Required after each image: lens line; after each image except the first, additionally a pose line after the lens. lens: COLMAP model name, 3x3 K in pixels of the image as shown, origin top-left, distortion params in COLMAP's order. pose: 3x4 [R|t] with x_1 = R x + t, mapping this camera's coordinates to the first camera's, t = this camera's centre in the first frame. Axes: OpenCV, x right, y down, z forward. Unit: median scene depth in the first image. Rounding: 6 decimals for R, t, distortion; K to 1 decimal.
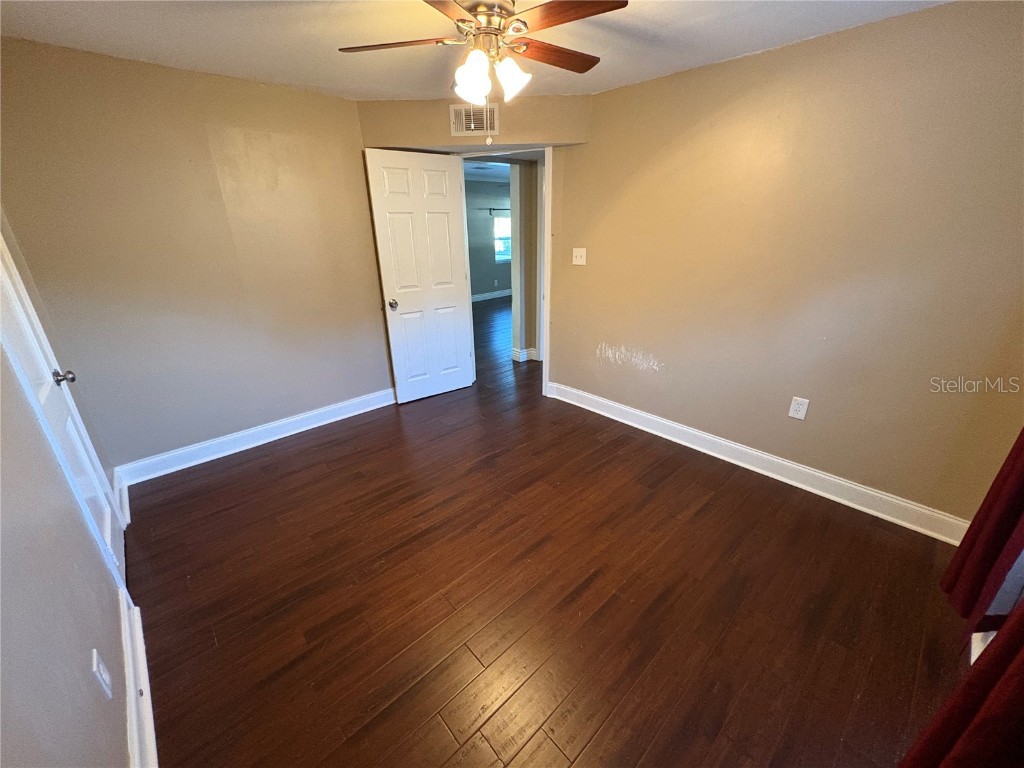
lens RADIAL K [[407.1, 0, 512.0], [0, 407.1, 384.0], [0, 0, 1]] dist [-0.003199, 0.000244]
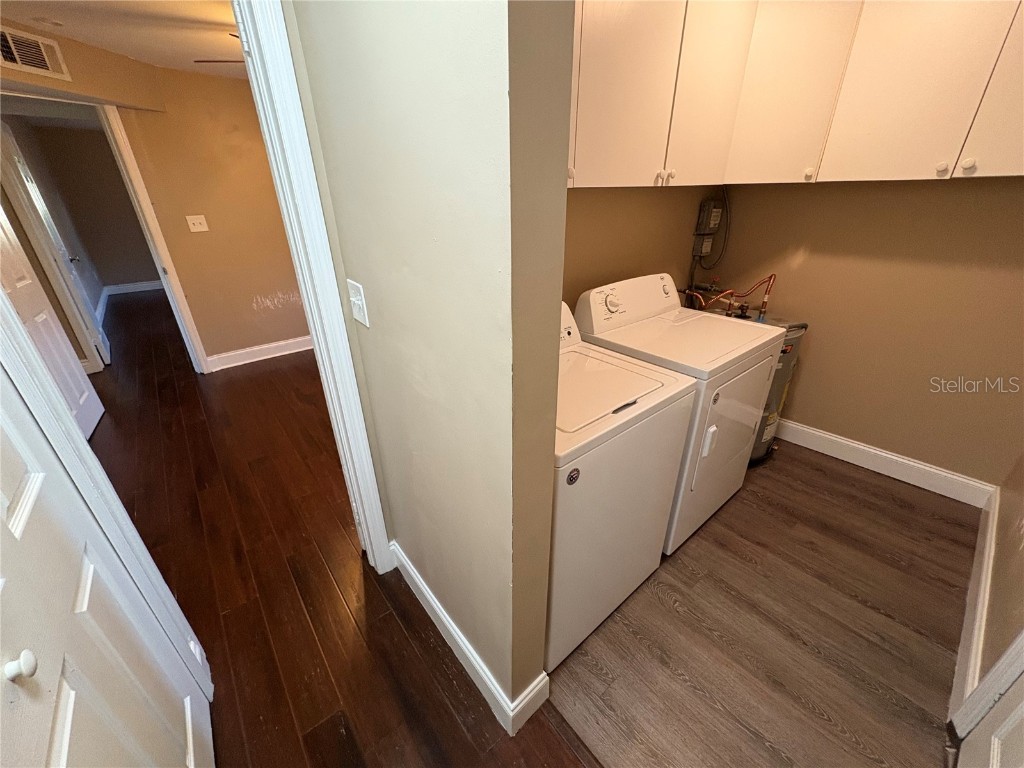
lens RADIAL K [[407.1, 0, 512.0], [0, 407.1, 384.0], [0, 0, 1]] dist [-0.003199, 0.000244]
pose [[0.050031, -0.413487, 0.909134, -1.003707], [0.373272, 0.852051, 0.366983, -0.045375], [-0.926372, 0.320994, 0.196972, 0.187755]]
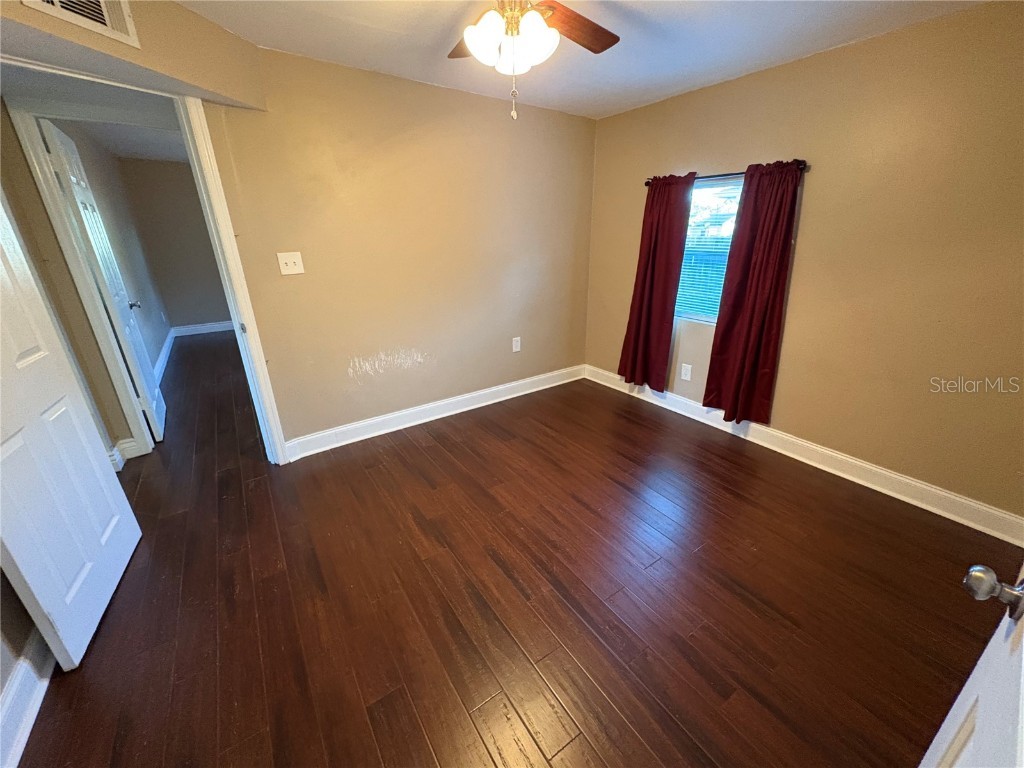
lens RADIAL K [[407.1, 0, 512.0], [0, 407.1, 384.0], [0, 0, 1]] dist [-0.003199, 0.000244]
pose [[0.144395, -0.337750, 0.930094, -0.608250], [0.369255, 0.890439, 0.266024, -0.176490], [-0.918042, 0.305029, 0.253291, 0.541458]]
